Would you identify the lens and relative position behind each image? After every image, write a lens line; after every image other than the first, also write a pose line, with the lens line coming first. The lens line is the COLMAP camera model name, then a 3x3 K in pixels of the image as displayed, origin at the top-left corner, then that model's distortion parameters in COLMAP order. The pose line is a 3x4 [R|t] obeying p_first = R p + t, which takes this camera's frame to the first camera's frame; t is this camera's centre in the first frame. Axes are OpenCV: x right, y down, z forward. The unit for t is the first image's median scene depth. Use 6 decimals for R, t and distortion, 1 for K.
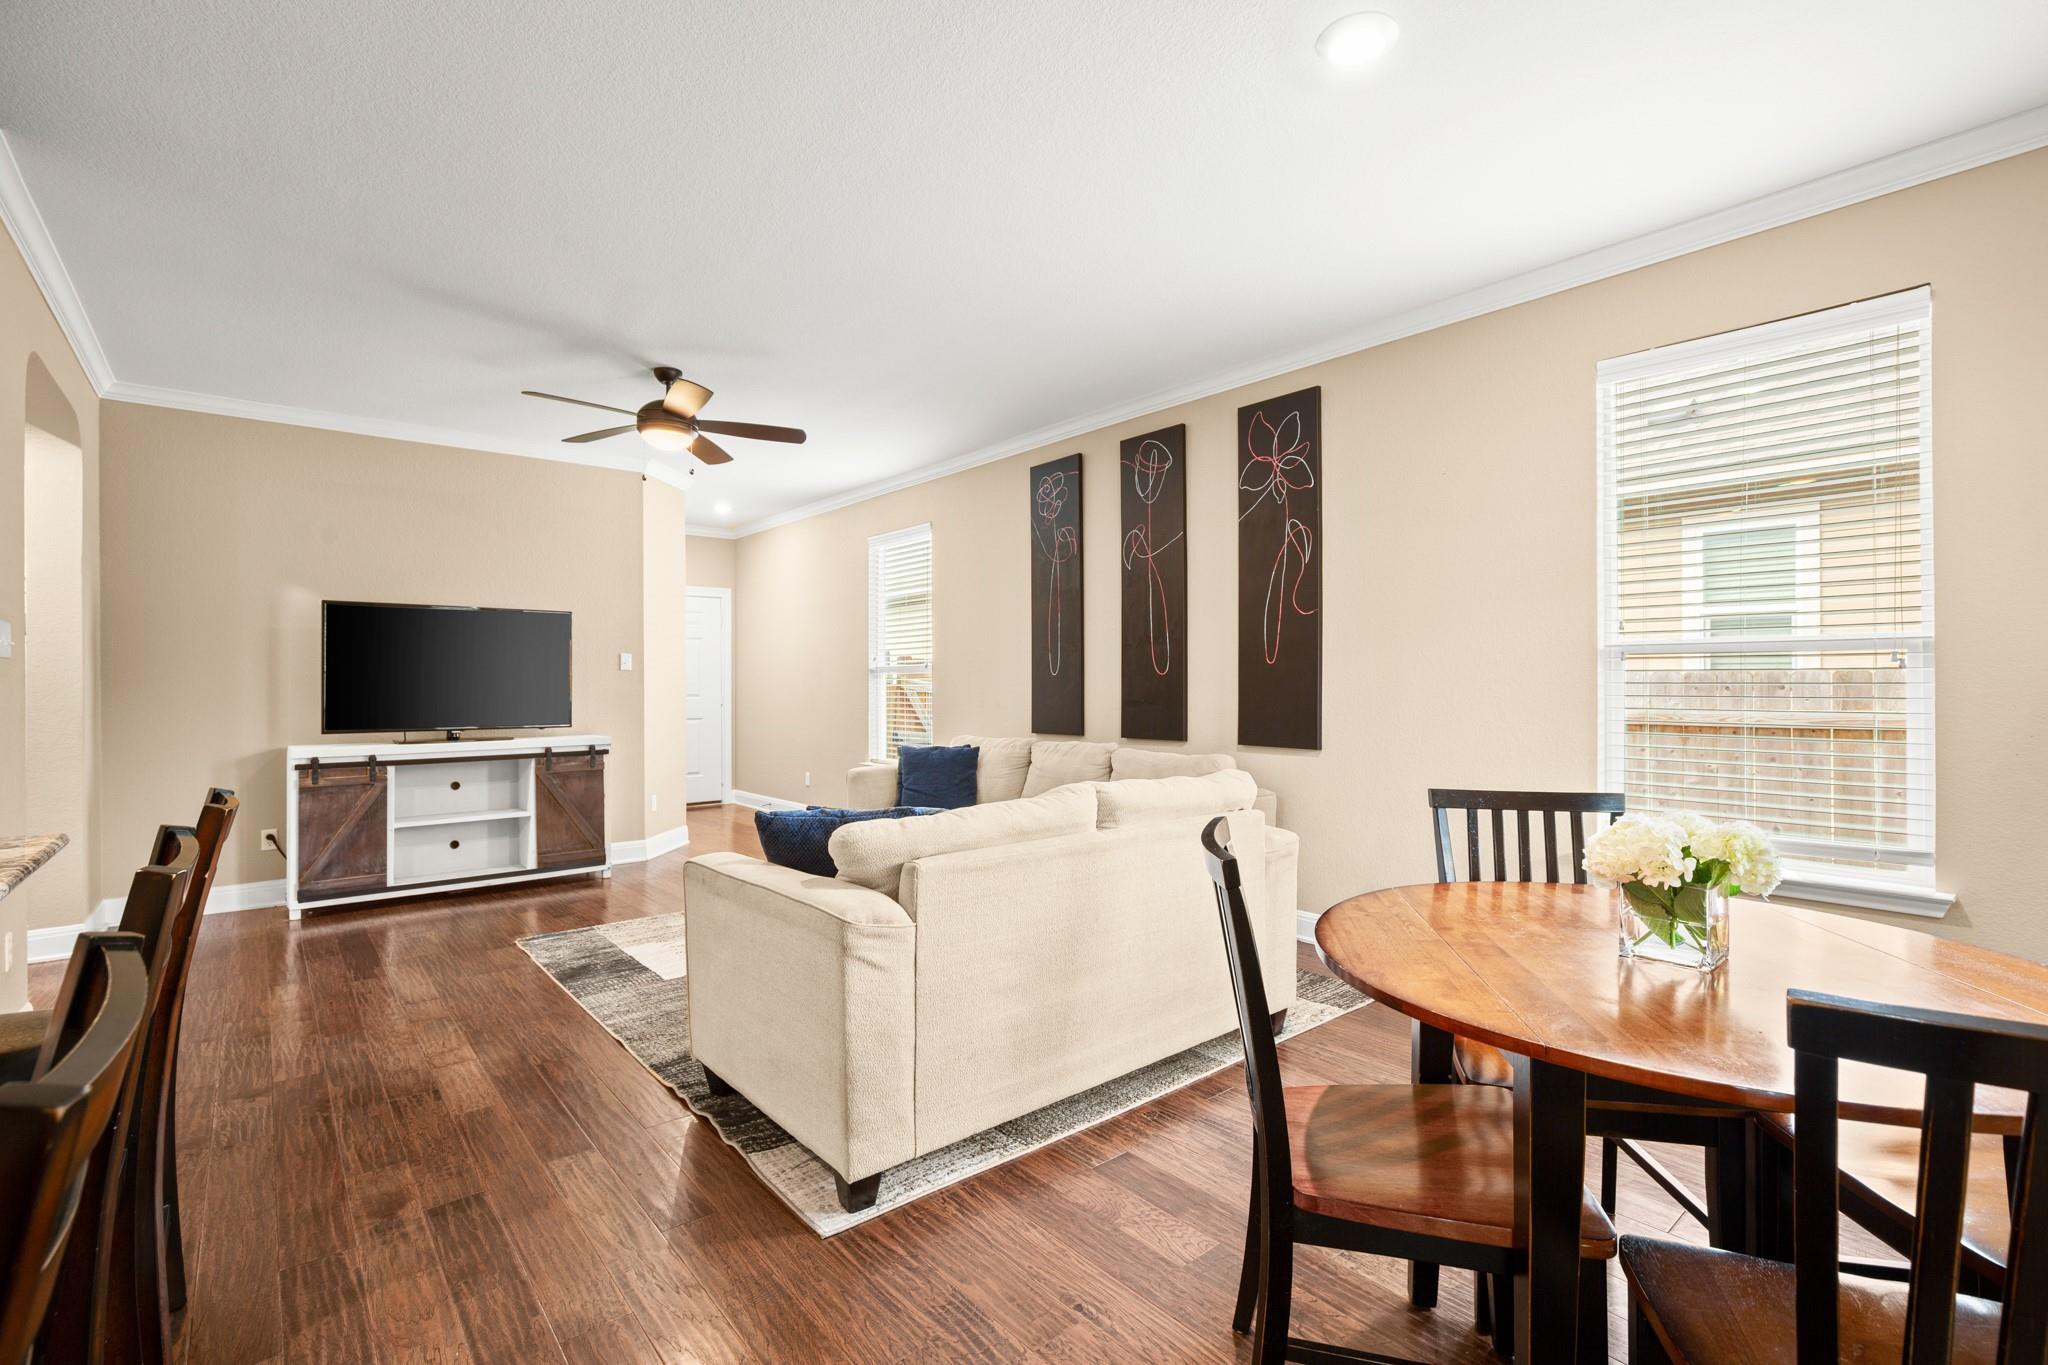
lens RADIAL K [[916.8, 0, 1024.0], [0, 916.8, 682.5], [0, 0, 1]] dist [-0.000130, 0.000107]
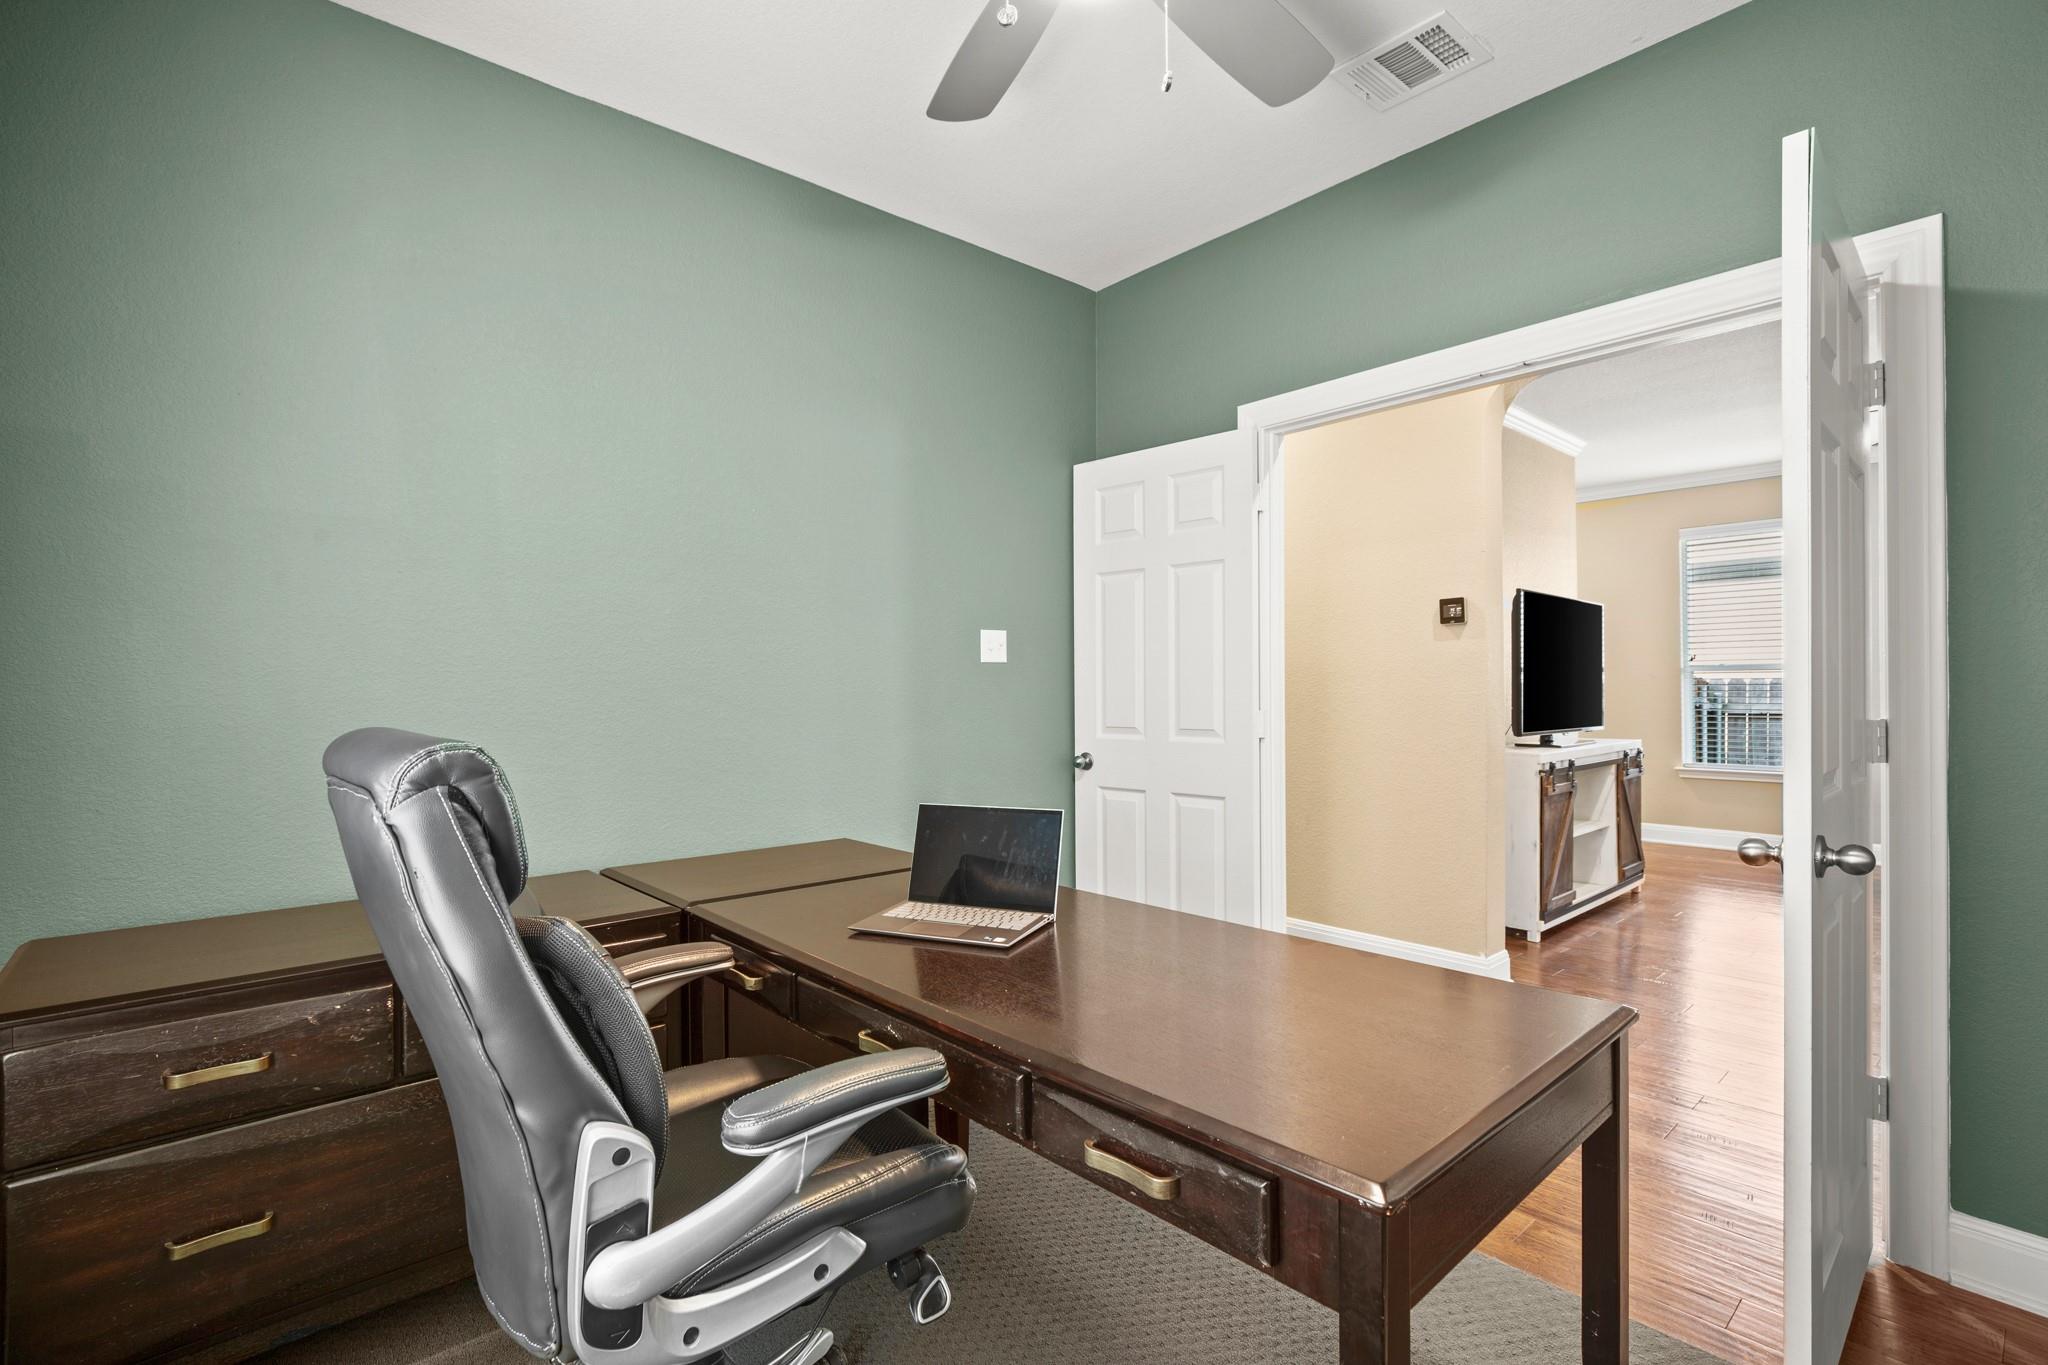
lens RADIAL K [[933.3, 0, 1034.5], [0, 933.3, 688.2], [0, 0, 1]] dist [-0.000396, 0.000756]
pose [[0.999414, 0.005582, 0.033767, -1.260714], [-0.005451, 0.999977, -0.003990, 0.013873], [-0.033788, 0.003804, 0.999422, 0.088115]]
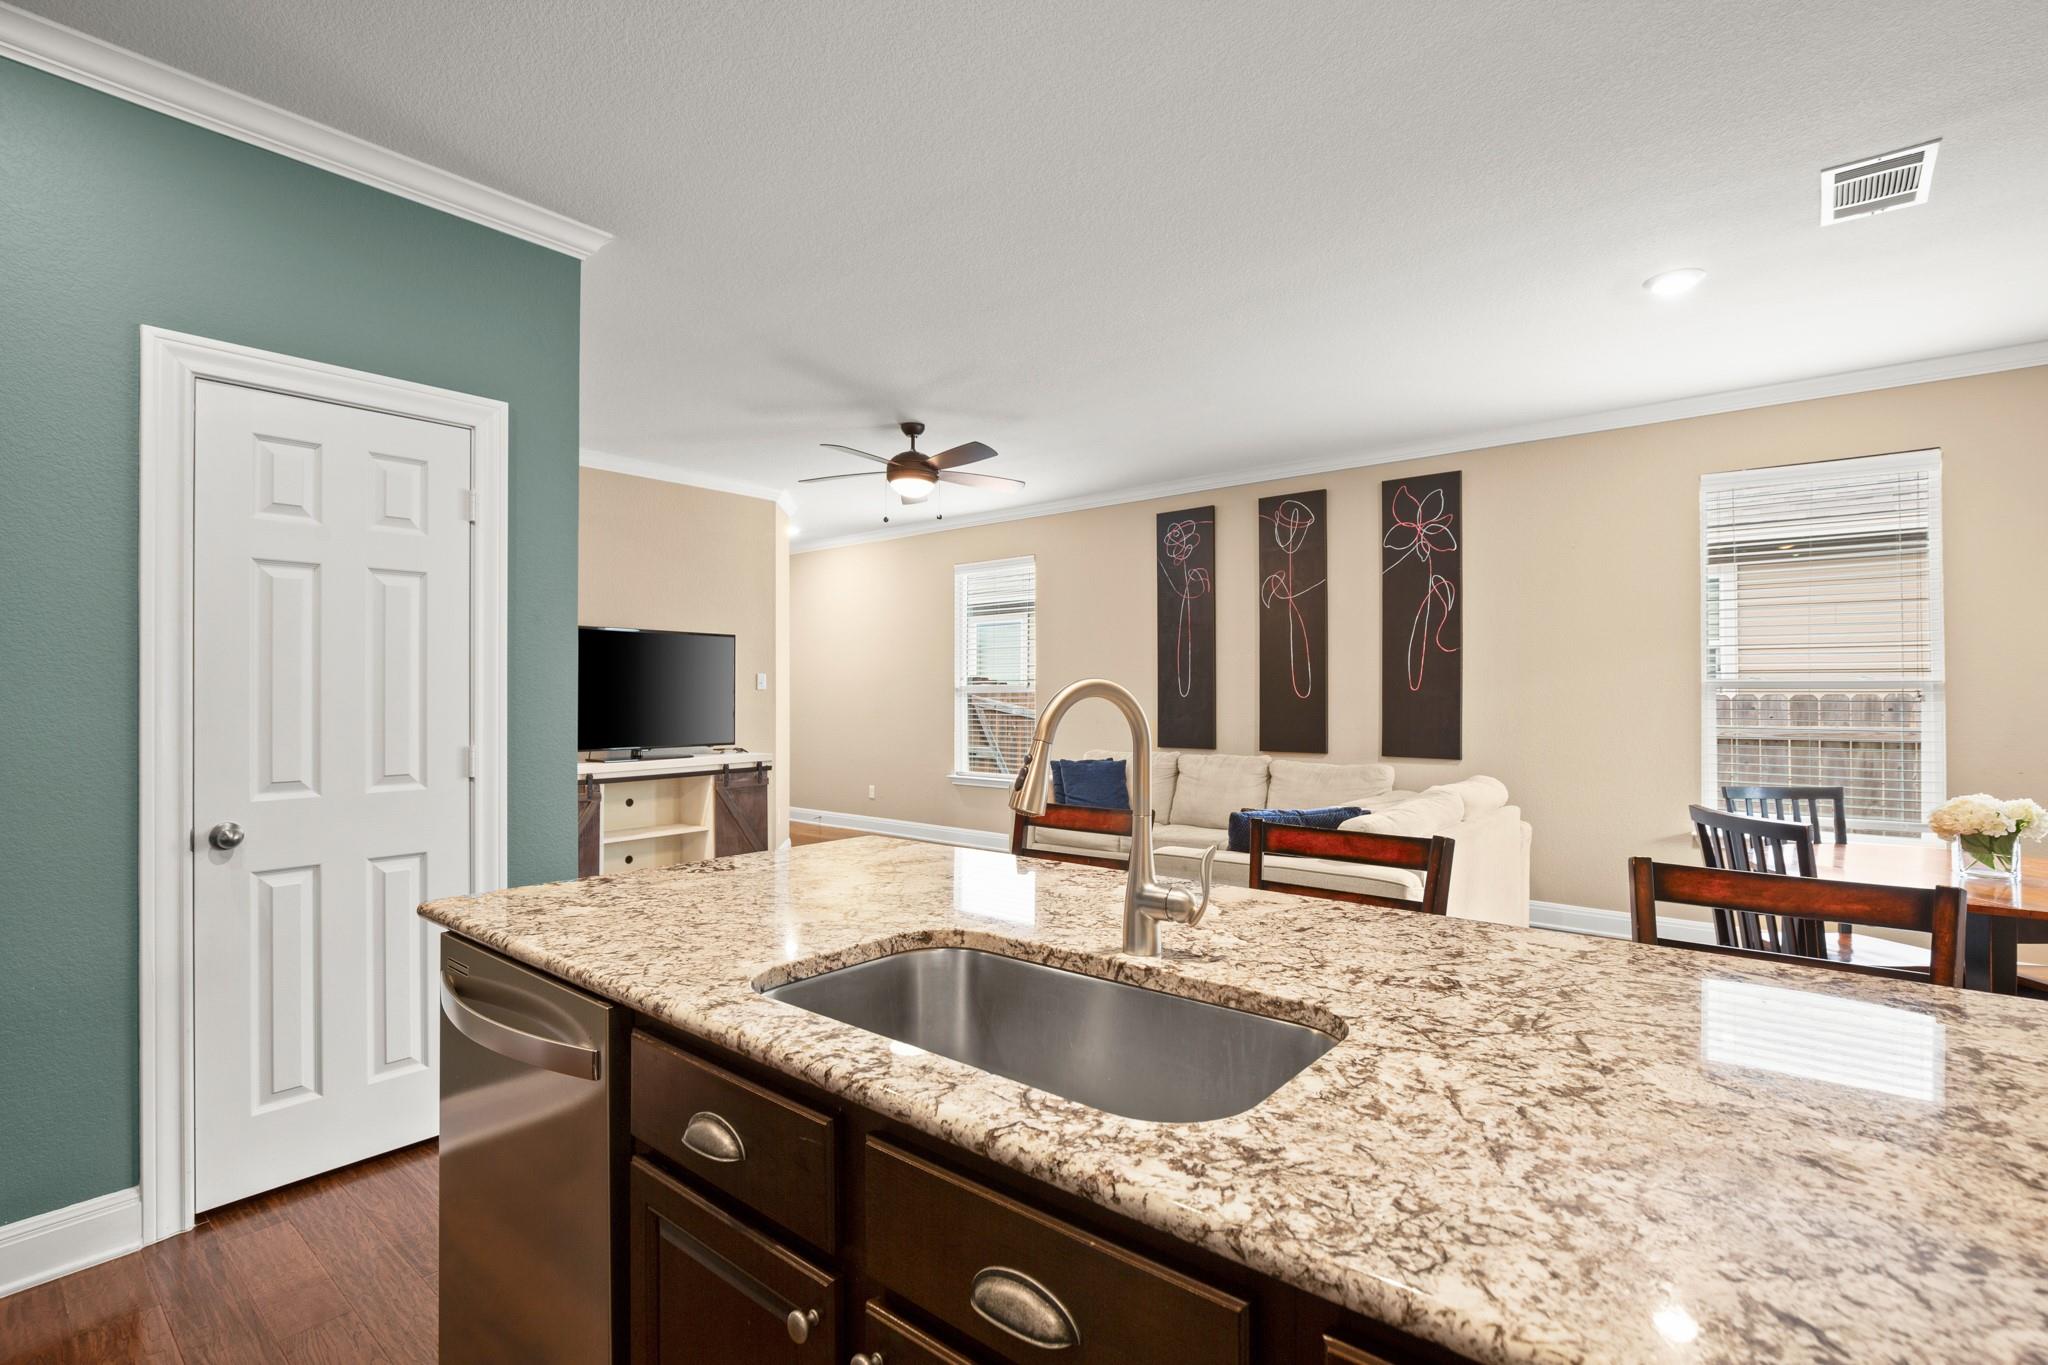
lens RADIAL K [[933.3, 0, 1034.5], [0, 933.3, 688.2], [0, 0, 1]] dist [-0.000396, 0.000756]
pose [[0.983901, 0.004062, 0.178666, -0.400817], [-0.003274, 0.999984, -0.004708, -0.014039], [-0.178682, 0.004048, 0.983899, -0.127814]]
